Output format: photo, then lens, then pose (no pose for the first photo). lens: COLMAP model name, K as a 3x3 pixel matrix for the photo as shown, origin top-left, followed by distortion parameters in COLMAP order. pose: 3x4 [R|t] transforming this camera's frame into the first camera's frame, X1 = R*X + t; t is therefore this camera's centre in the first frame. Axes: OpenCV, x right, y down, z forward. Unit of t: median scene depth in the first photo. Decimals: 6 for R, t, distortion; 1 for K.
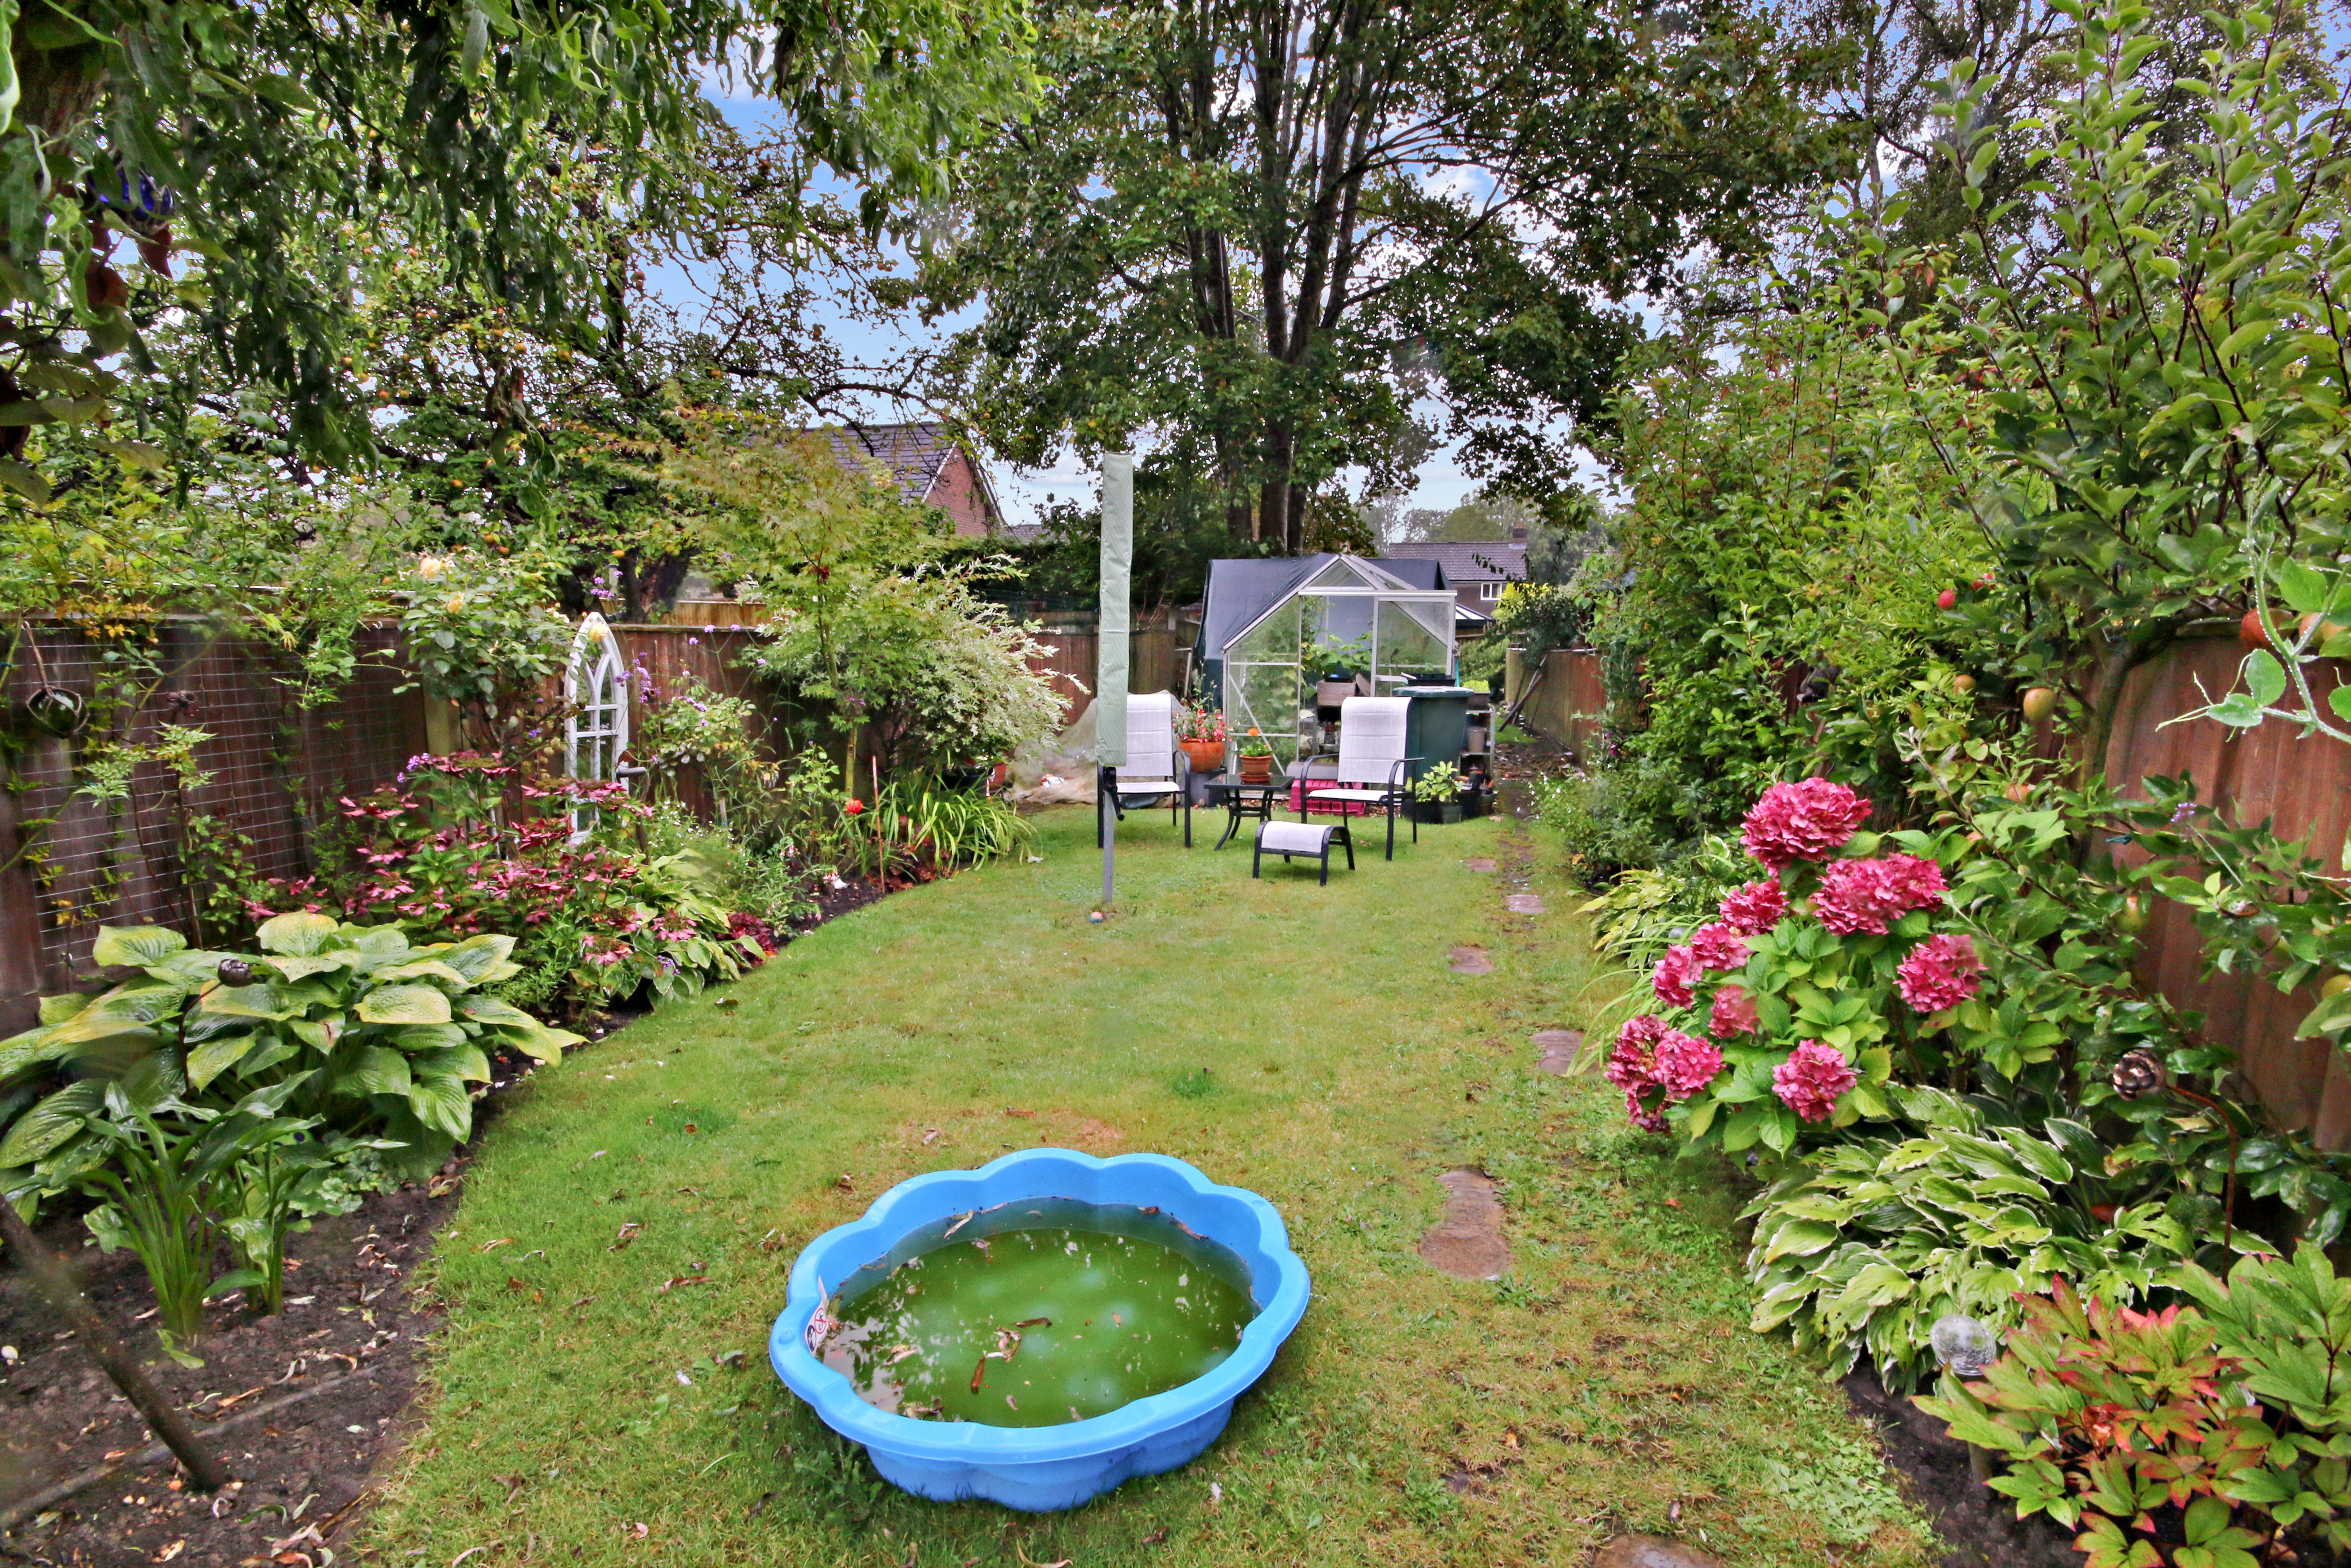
lens RADIAL K [[1134.8, 0, 1169.8], [0, 1134.8, 788.6], [0, 0, 1]] dist [-0.002087, -0.000083]
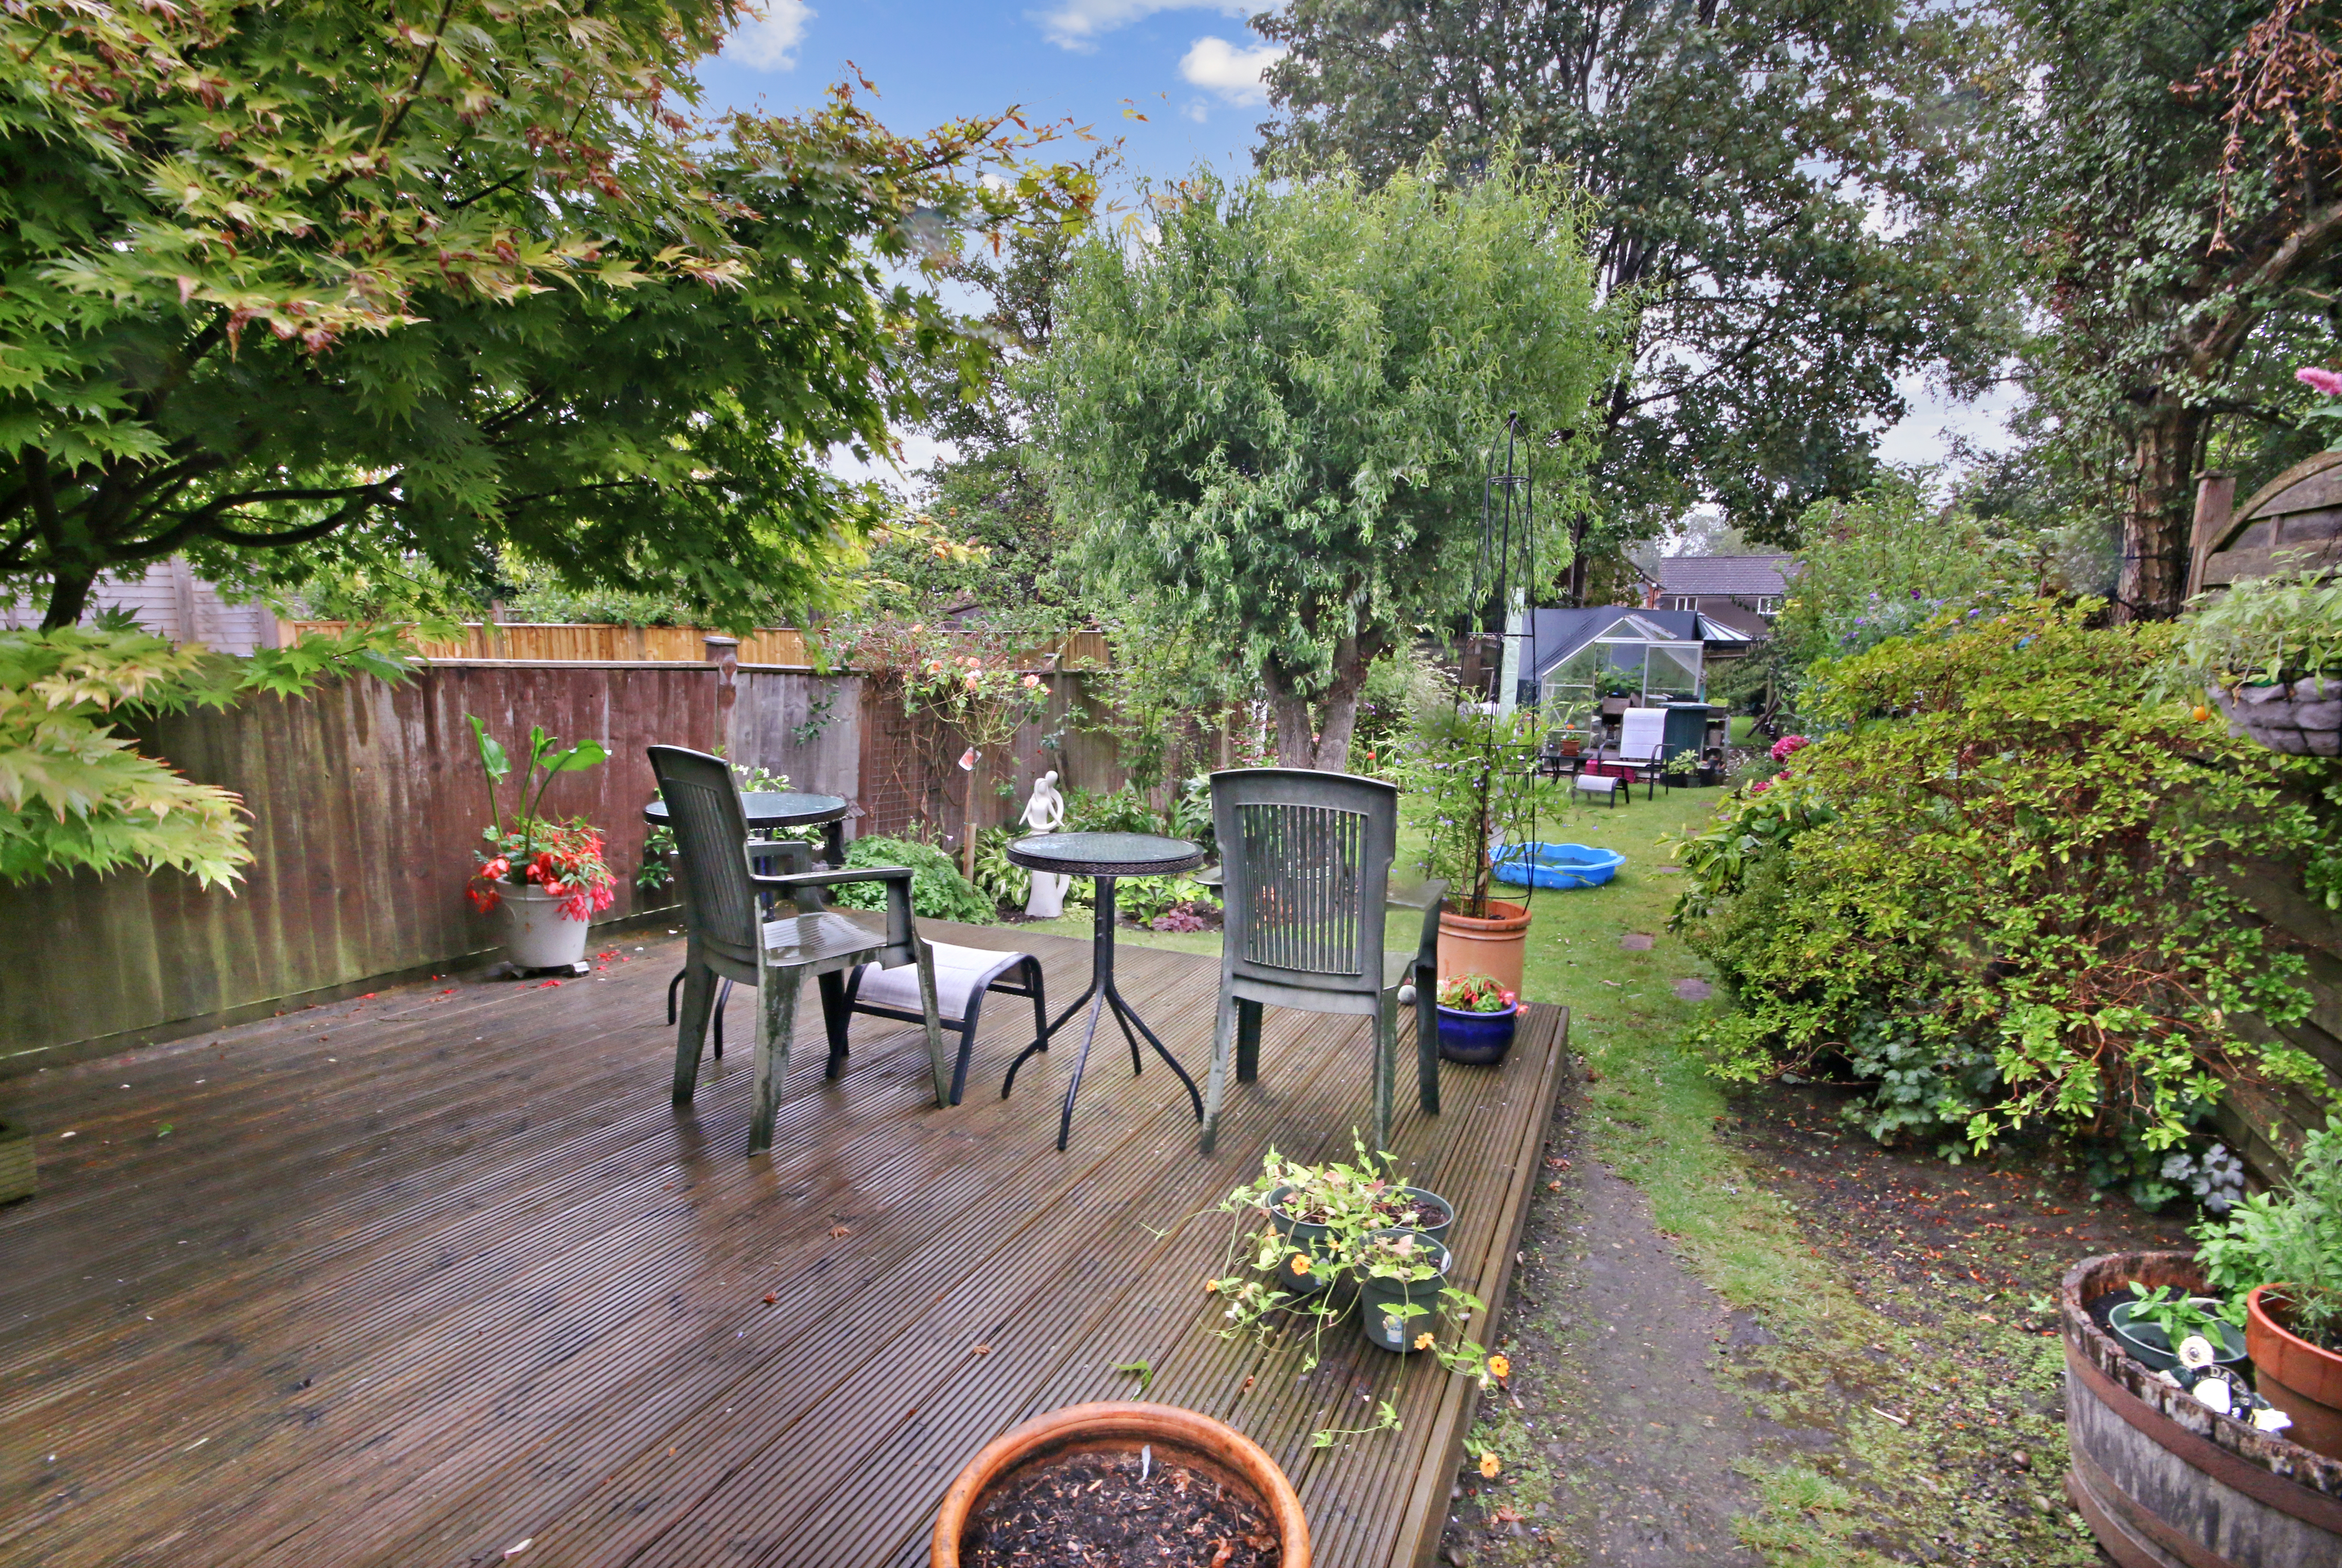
lens RADIAL K [[1130.4, 0, 1179.7], [0, 1130.4, 780.9], [0, 0, 1]] dist [-0.002087, -0.000083]
pose [[0.978223, 0.033282, -0.204869, -0.131769], [-0.035678, 0.999331, -0.008010, 0.058321], [0.204466, 0.015145, 0.978757, -0.698898]]
